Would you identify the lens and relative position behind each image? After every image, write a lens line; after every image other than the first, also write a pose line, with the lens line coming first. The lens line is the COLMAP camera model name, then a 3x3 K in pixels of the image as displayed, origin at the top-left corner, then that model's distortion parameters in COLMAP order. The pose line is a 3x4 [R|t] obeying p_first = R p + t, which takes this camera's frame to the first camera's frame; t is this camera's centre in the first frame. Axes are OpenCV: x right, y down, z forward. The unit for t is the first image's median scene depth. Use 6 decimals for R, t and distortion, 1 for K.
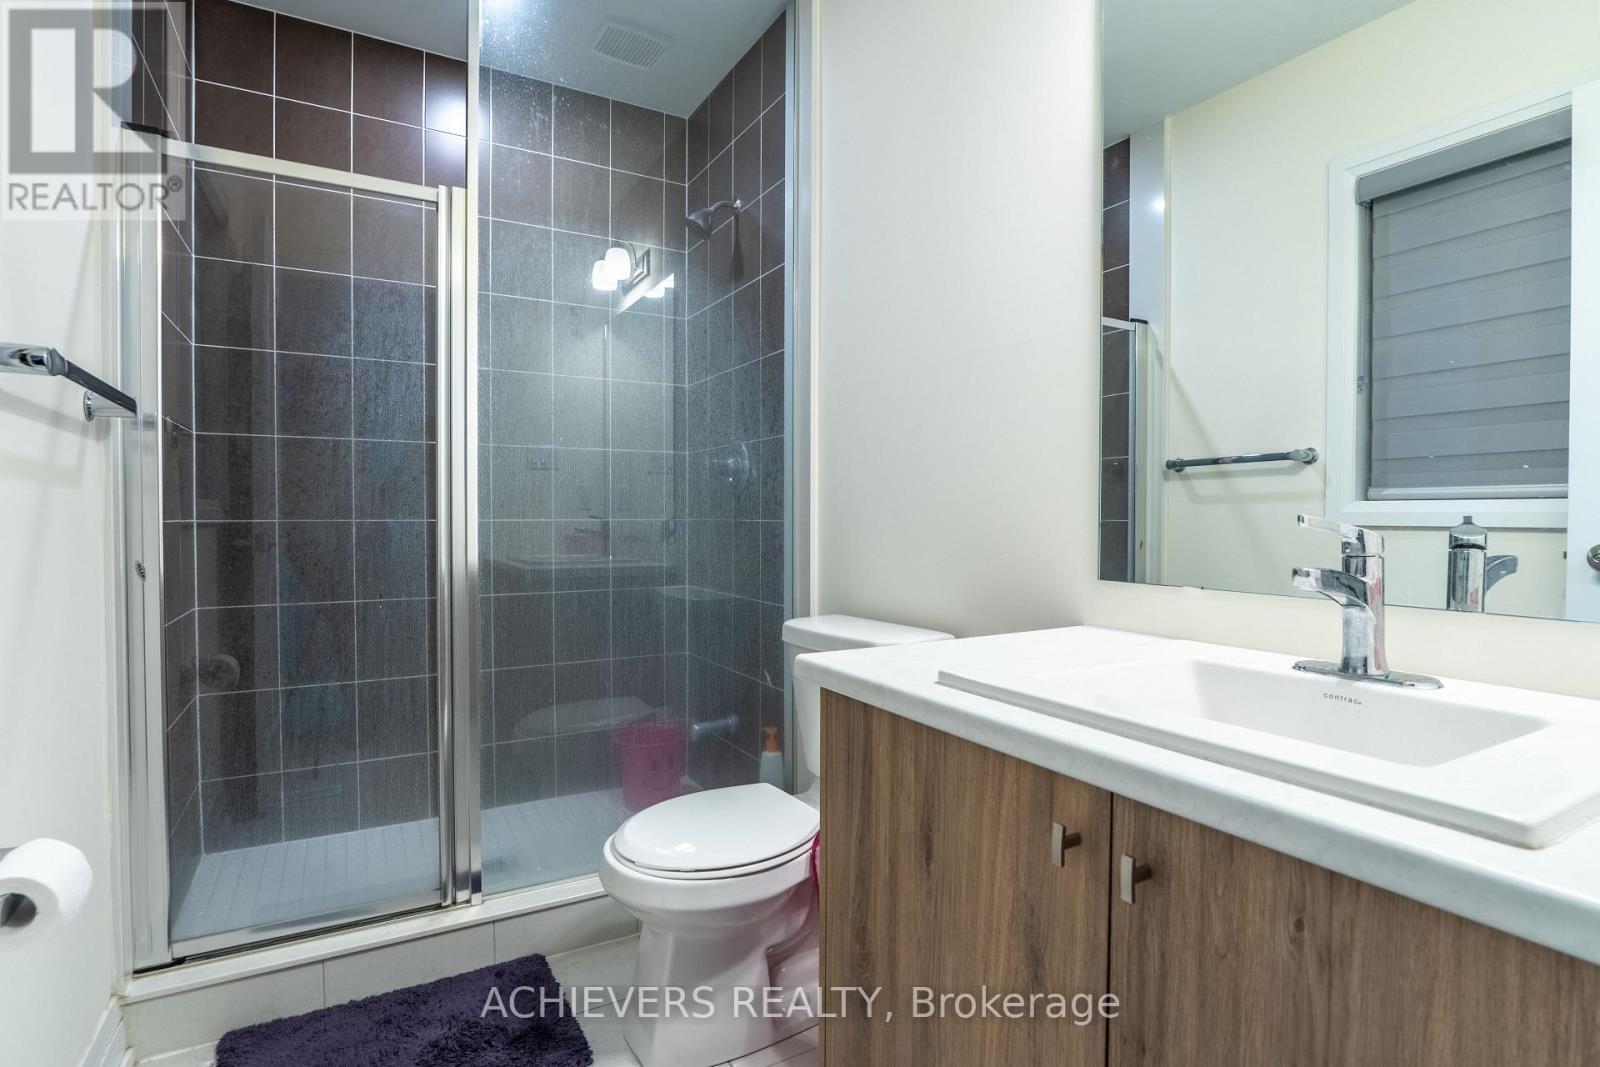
lens RADIAL K [[788.2, 0, 798.1], [0, 788.2, 528.4], [0, 0, 1]] dist [-0.003467, 0.005456]
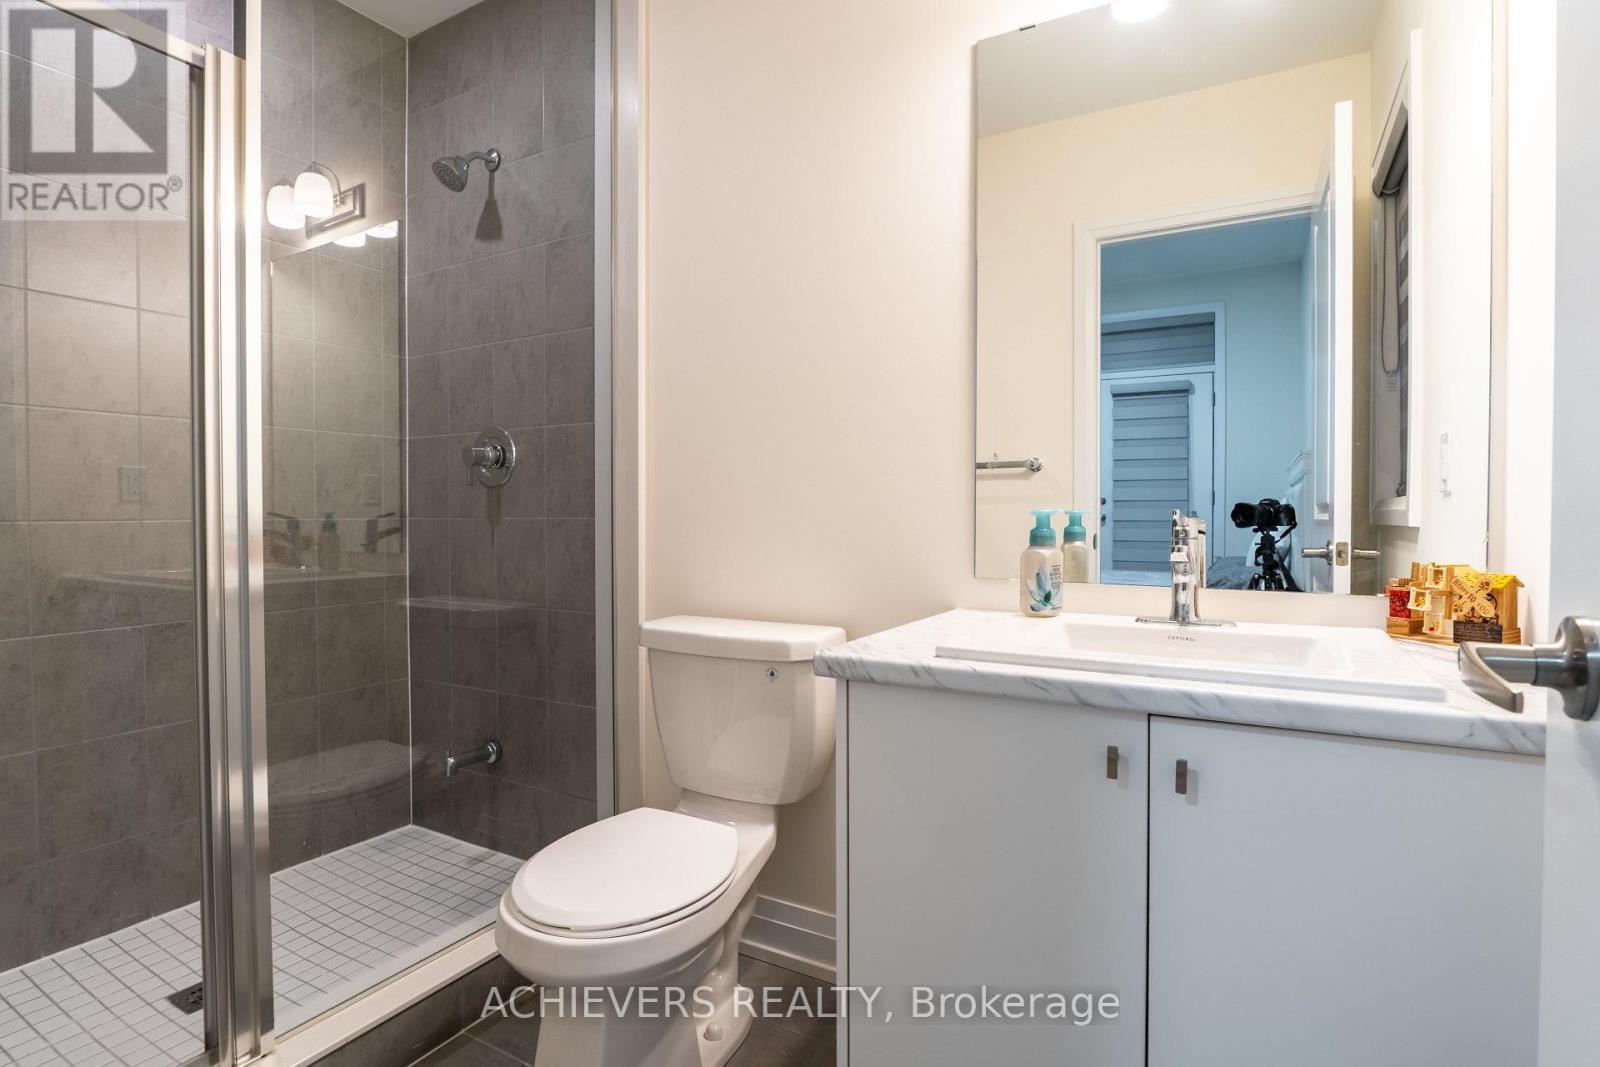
lens RADIAL K [[795.4, 0, 801.7], [0, 795.4, 543.3], [0, 0, 1]] dist [-0.000966, 0.000519]
pose [[0.856330, -0.015687, 0.516190, -0.244482], [0.010399, 0.999860, 0.013135, 0.009625], [-0.516324, -0.005880, 0.856373, 0.066113]]
